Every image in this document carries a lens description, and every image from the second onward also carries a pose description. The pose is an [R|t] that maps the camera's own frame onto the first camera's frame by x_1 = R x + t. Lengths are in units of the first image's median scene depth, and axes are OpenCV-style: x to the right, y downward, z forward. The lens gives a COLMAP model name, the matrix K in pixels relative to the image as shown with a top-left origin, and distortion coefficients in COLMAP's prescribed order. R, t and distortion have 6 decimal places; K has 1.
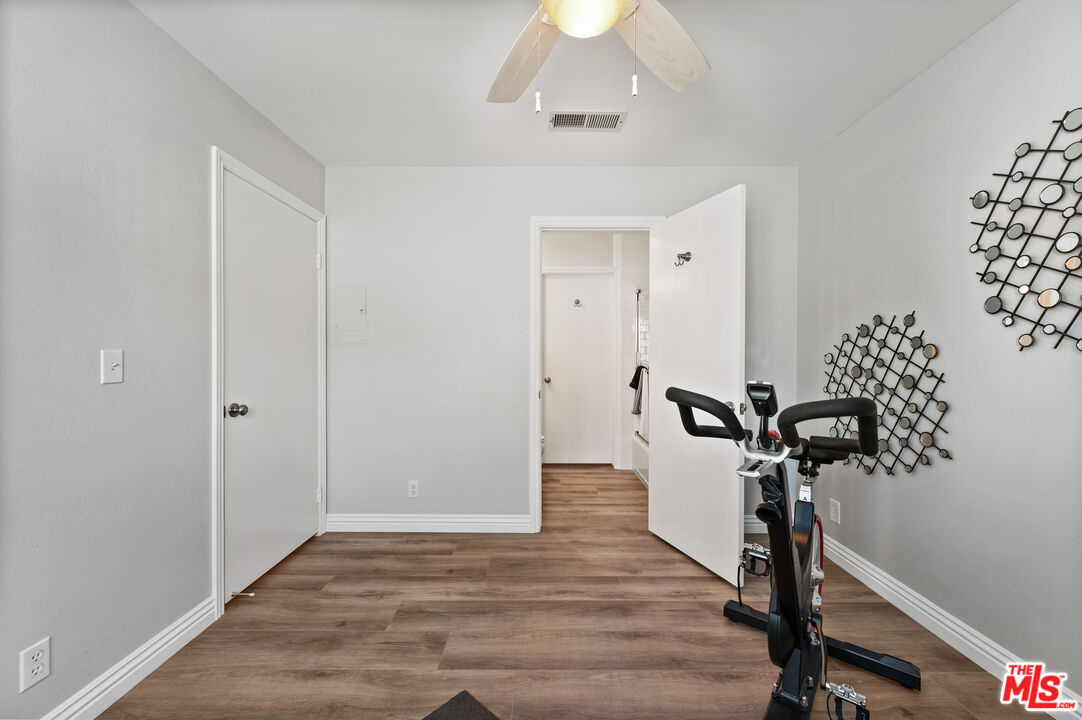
lens RADIAL K [[434.5, 0, 543.5], [0, 434.5, 356.0], [0, 0, 1]] dist [0.001554, 0.000416]
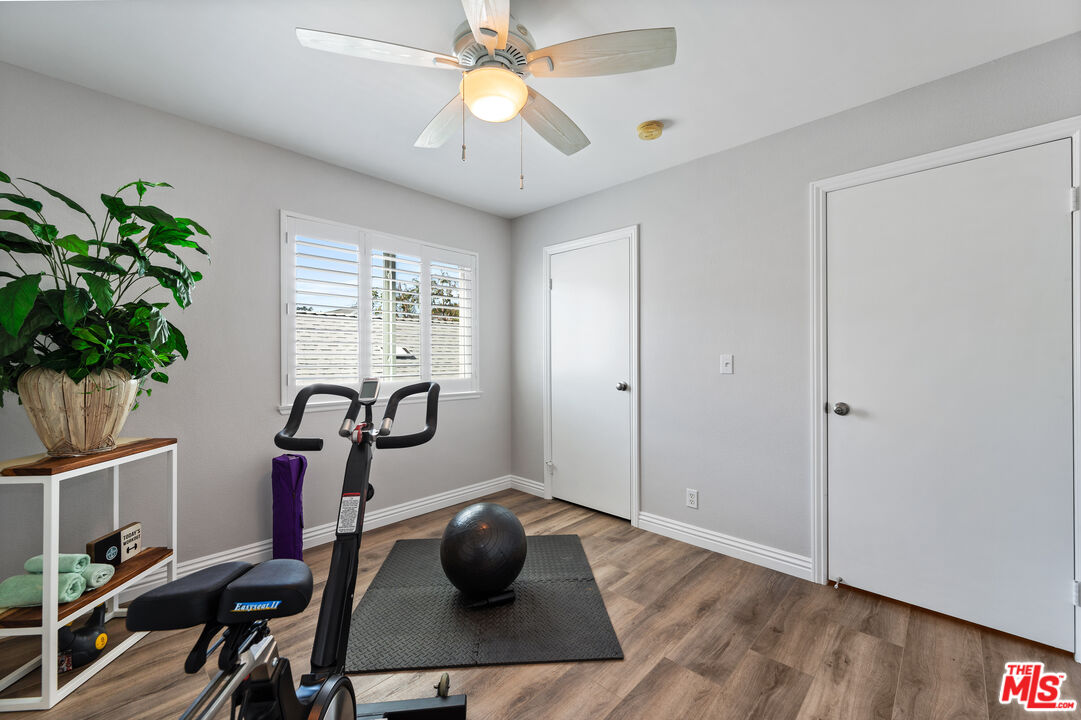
lens RADIAL K [[434.1, 0, 544.1], [0, 434.1, 358.1], [0, 0, 1]] dist [0.001554, 0.000416]
pose [[-0.686810, 0.002406, -0.726833, 0.571558], [-0.001791, 0.999986, 0.005003, -0.006554], [0.726835, 0.004738, -0.686796, 1.197064]]
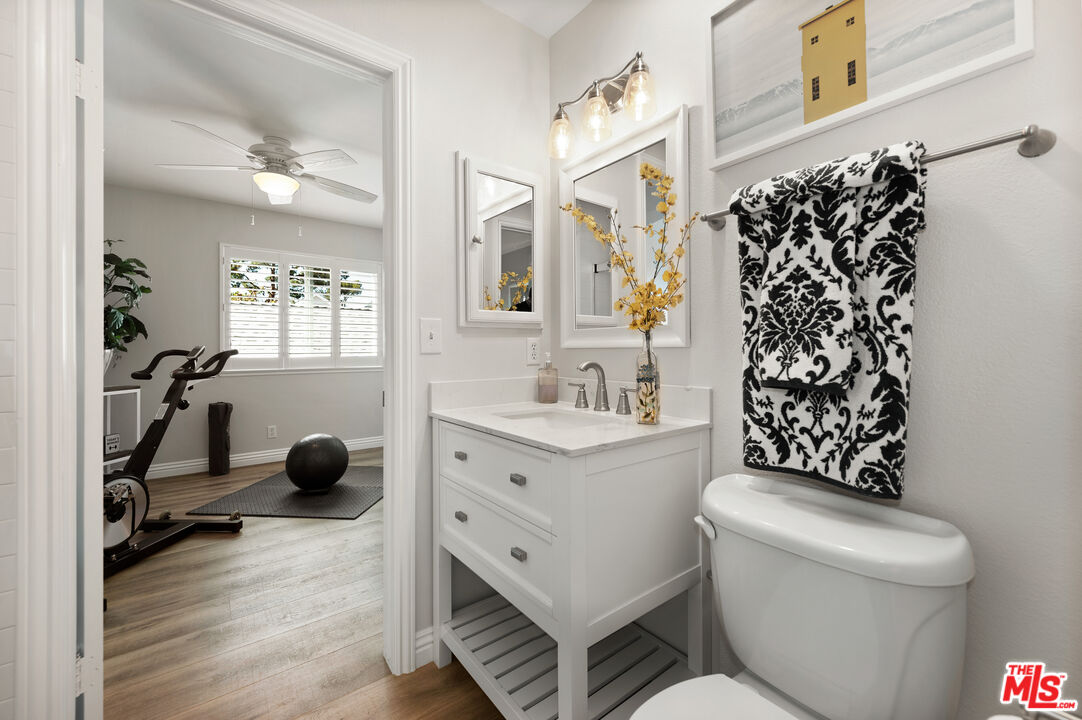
lens RADIAL K [[434.5, 0, 540.7], [0, 434.5, 348.9], [0, 0, 1]] dist [0.001554, 0.000416]
pose [[-0.790004, 0.003976, -0.613089, 0.519144], [0.003579, 0.999992, 0.001874, 0.001199], [0.613091, -0.000713, -0.790012, 1.349656]]
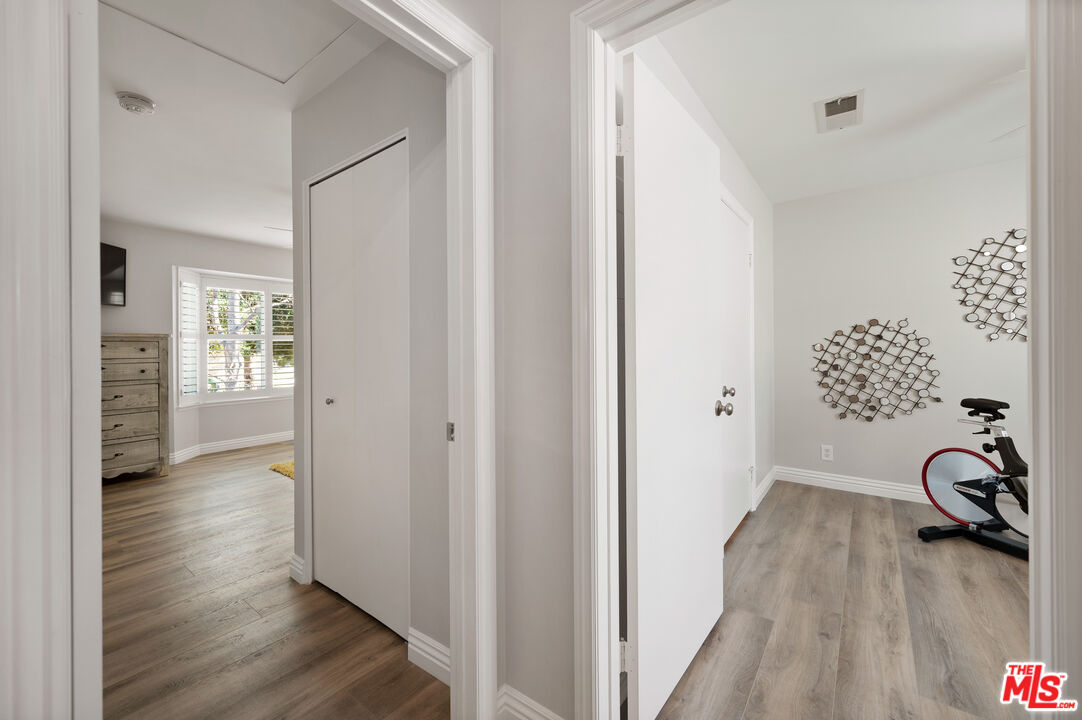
lens RADIAL K [[434.5, 0, 550.6], [0, 434.5, 343.9], [0, 0, 1]] dist [0.001554, 0.000416]
pose [[0.590041, 0.001172, 0.807372, -1.259120], [0.009824, 0.999914, -0.008631, -0.001669], [-0.807313, 0.013024, 0.589979, 1.073558]]
